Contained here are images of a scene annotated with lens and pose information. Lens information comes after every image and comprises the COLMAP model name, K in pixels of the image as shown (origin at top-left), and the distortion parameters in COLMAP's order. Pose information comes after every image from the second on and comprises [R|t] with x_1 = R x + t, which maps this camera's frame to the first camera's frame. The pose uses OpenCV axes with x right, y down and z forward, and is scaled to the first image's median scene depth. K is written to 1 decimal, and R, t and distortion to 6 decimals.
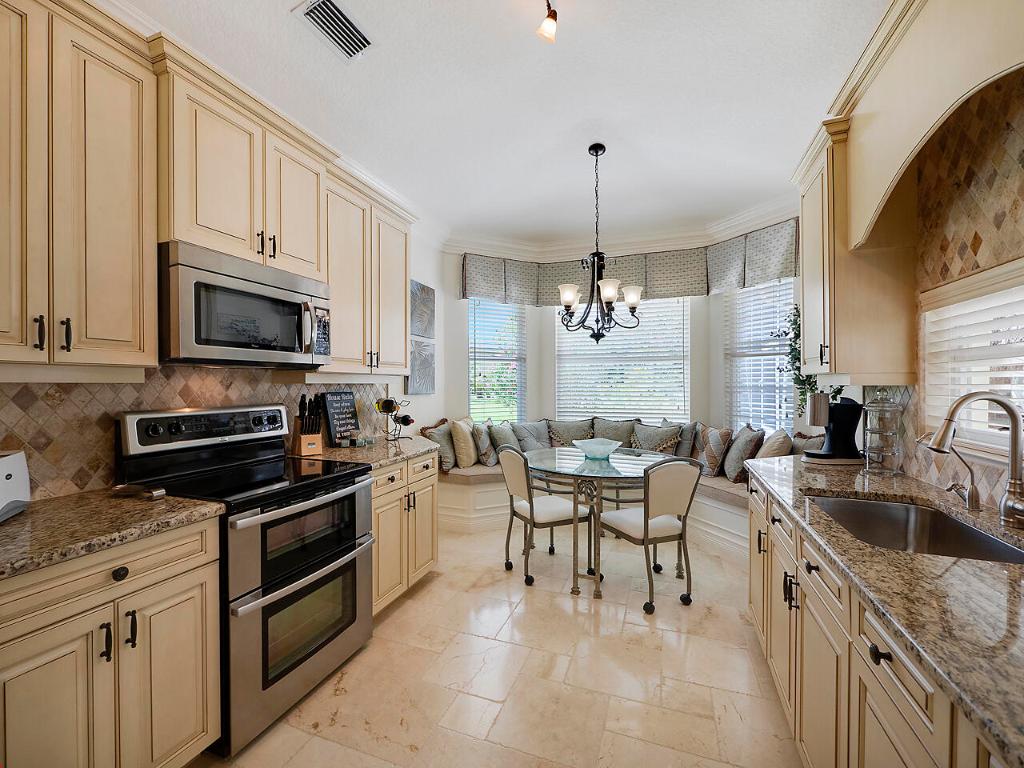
lens RADIAL K [[436.6, 0, 513.6], [0, 436.6, 374.1], [0, 0, 1]] dist [-0.000201, 0.000083]
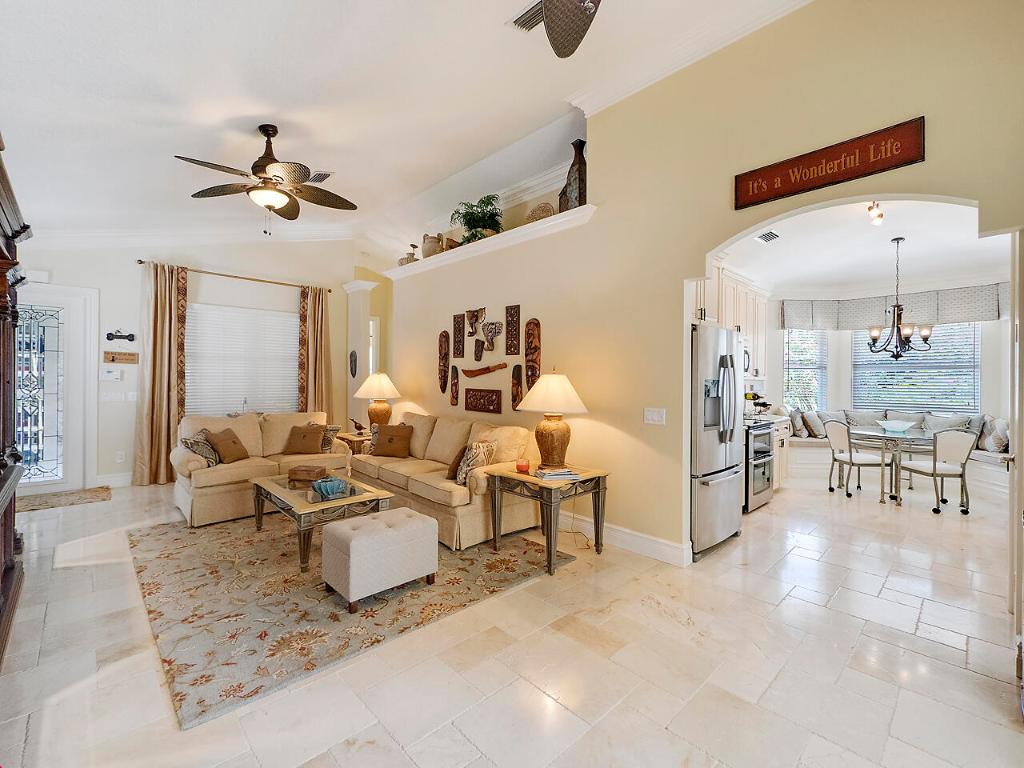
lens RADIAL K [[452.6, 0, 512.5], [0, 452.6, 379.2], [0, 0, 1]] dist [0.001900, 0.000399]
pose [[0.895579, 0.004887, -0.444877, -0.339383], [0.003509, 0.999831, 0.018048, -0.038928], [0.444890, -0.017725, 0.895410, -1.150989]]
